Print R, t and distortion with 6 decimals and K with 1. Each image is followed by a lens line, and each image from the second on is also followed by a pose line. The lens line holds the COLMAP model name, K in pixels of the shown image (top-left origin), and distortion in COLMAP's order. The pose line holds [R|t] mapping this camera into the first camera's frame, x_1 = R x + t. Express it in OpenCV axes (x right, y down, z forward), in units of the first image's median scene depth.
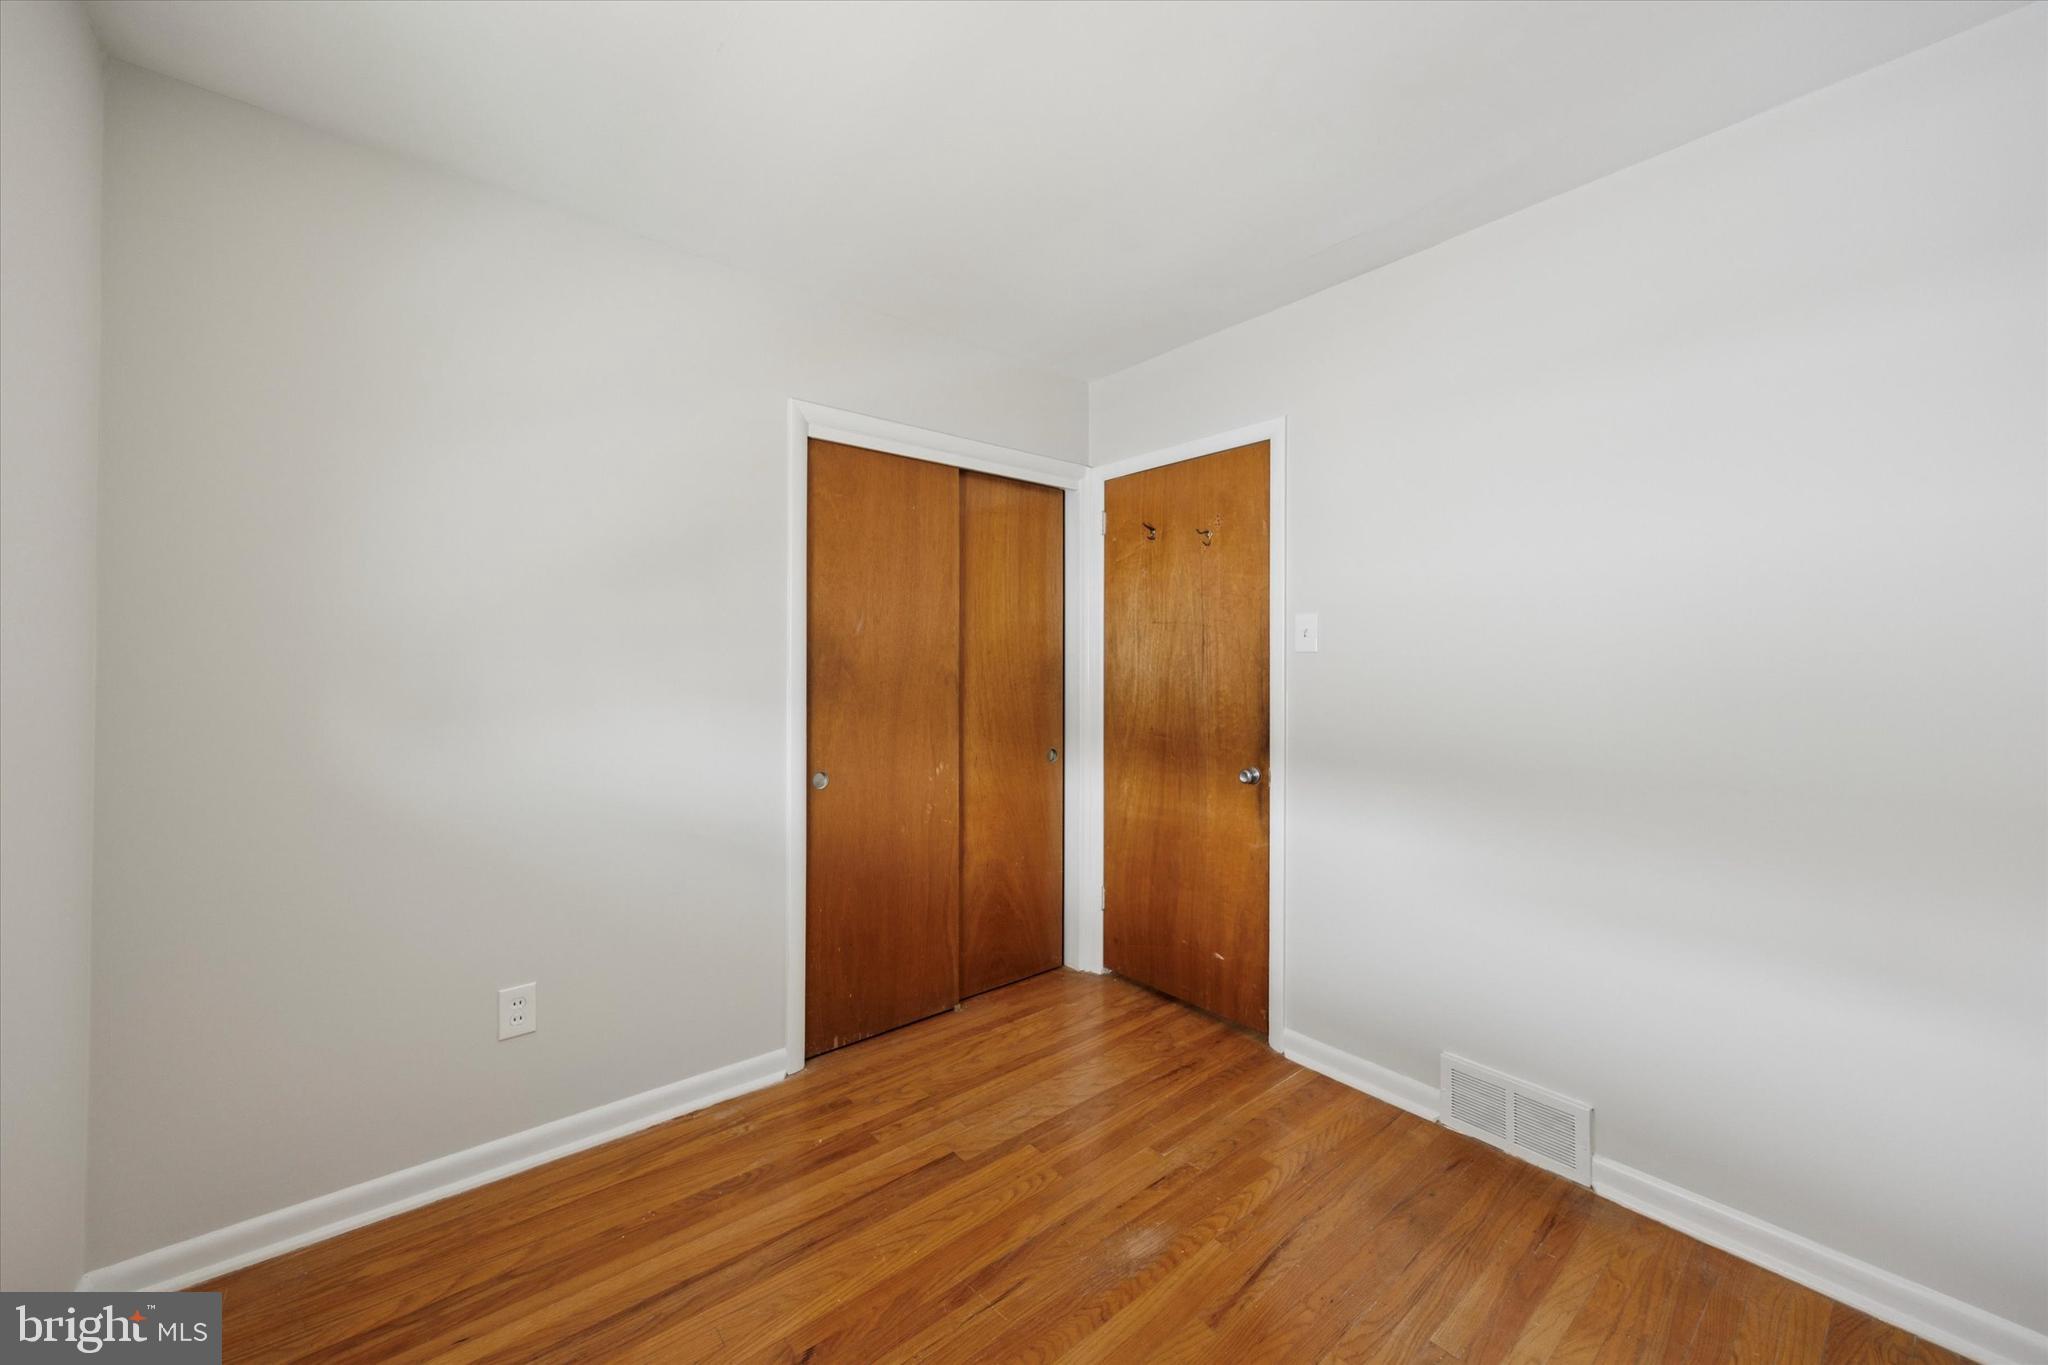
lens RADIAL K [[782.9, 0, 1024.4], [0, 782.9, 673.1], [0, 0, 1]] dist [-0.000352, -0.000462]
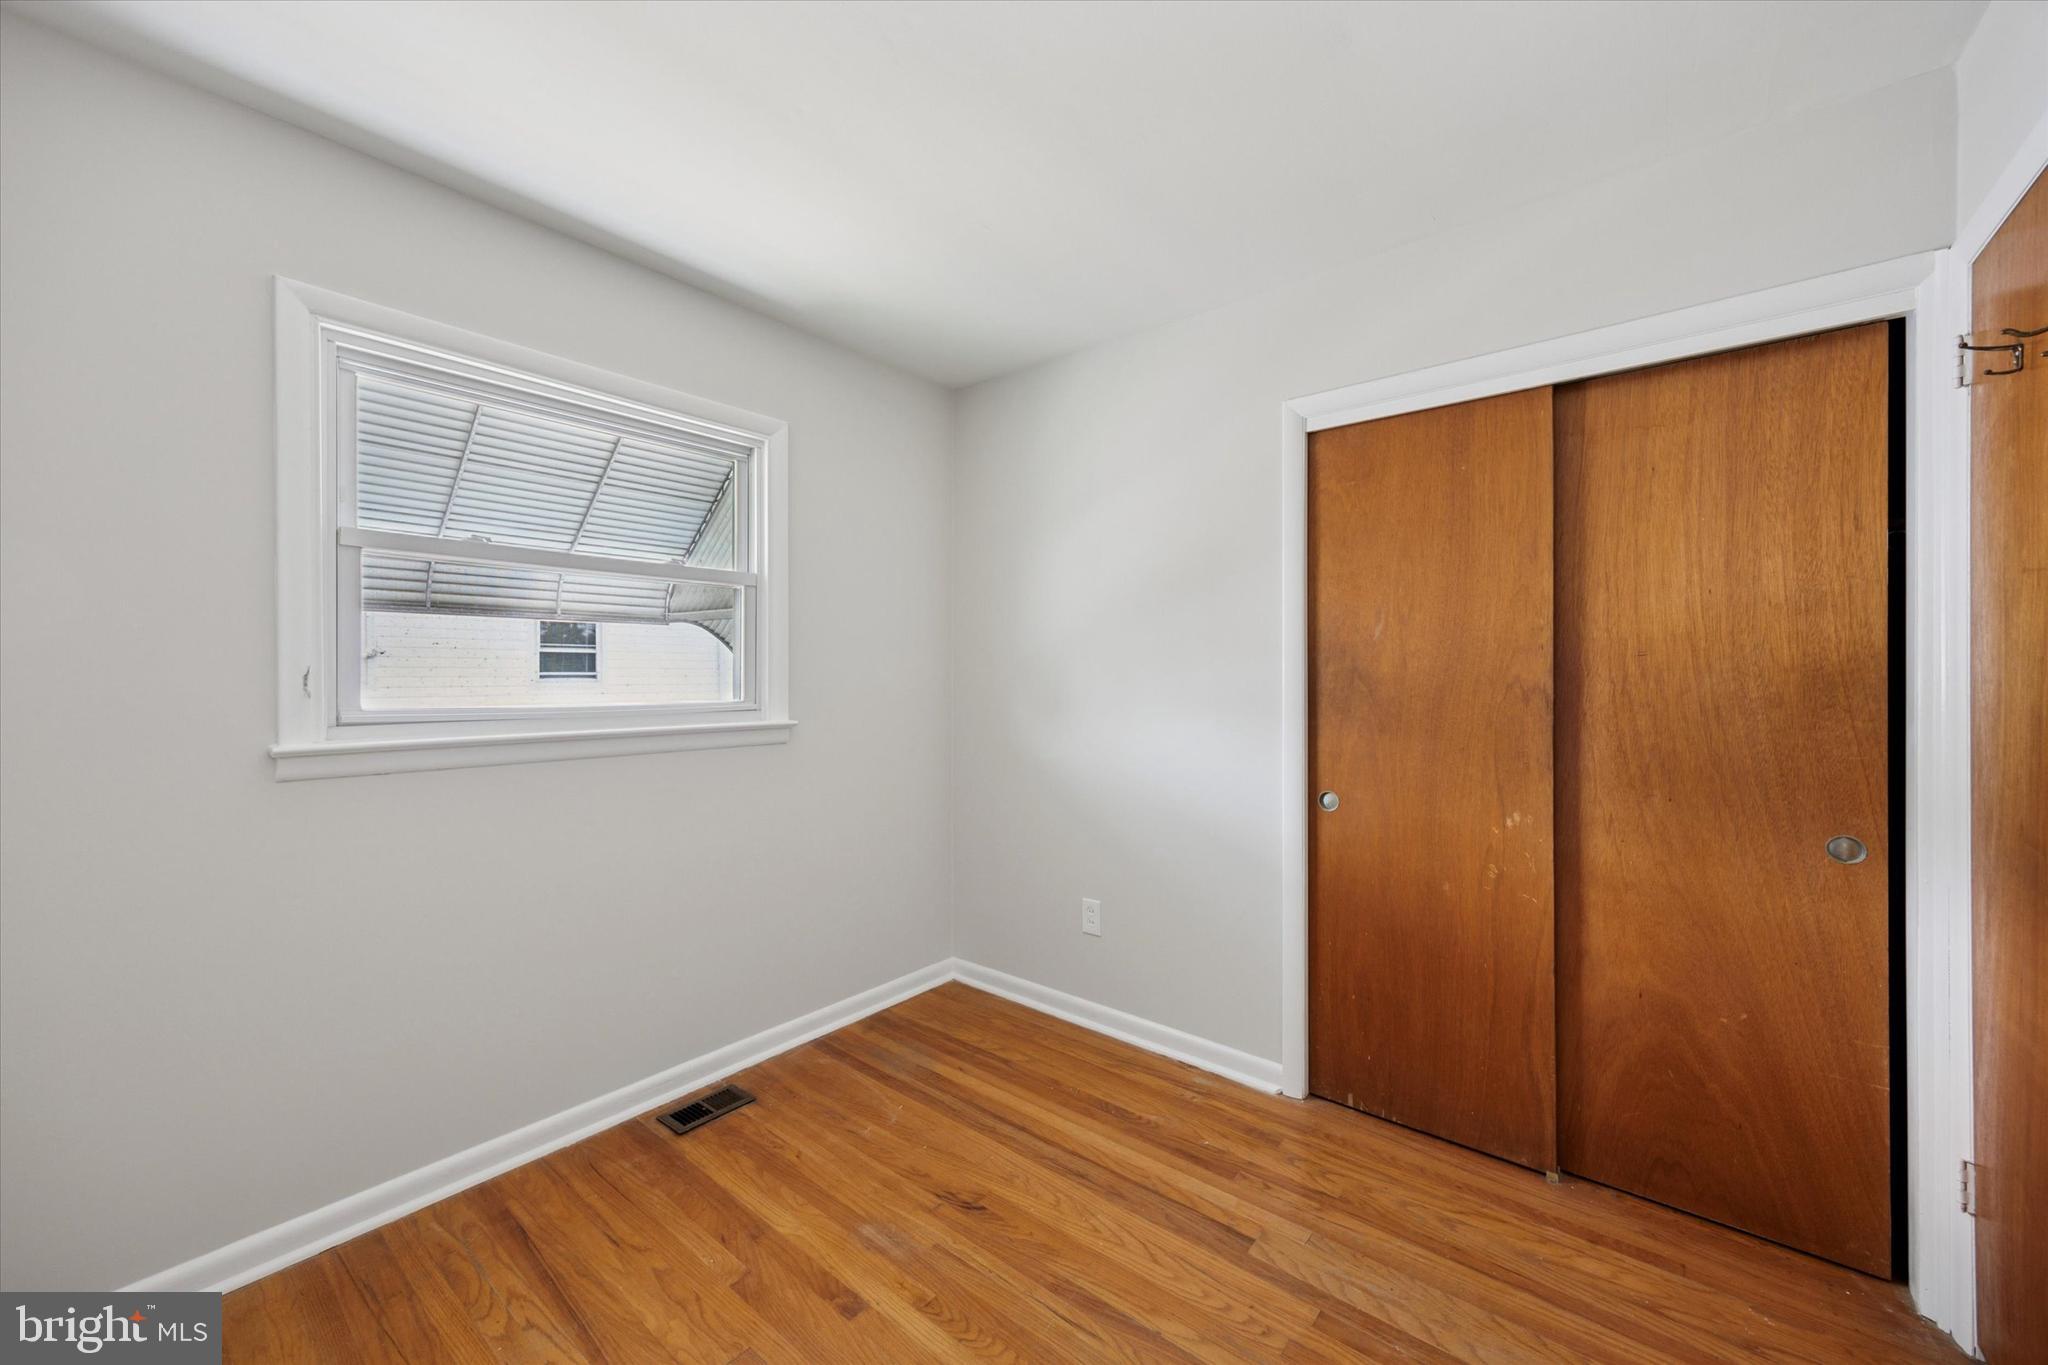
lens RADIAL K [[782.9, 0, 1012.0], [0, 782.9, 684.3], [0, 0, 1]] dist [-0.000352, -0.000462]
pose [[0.166779, 0.010246, -0.985941, 0.670233], [-0.009436, 0.999917, 0.008795, -0.004593], [0.985949, 0.007837, 0.166861, 0.556496]]
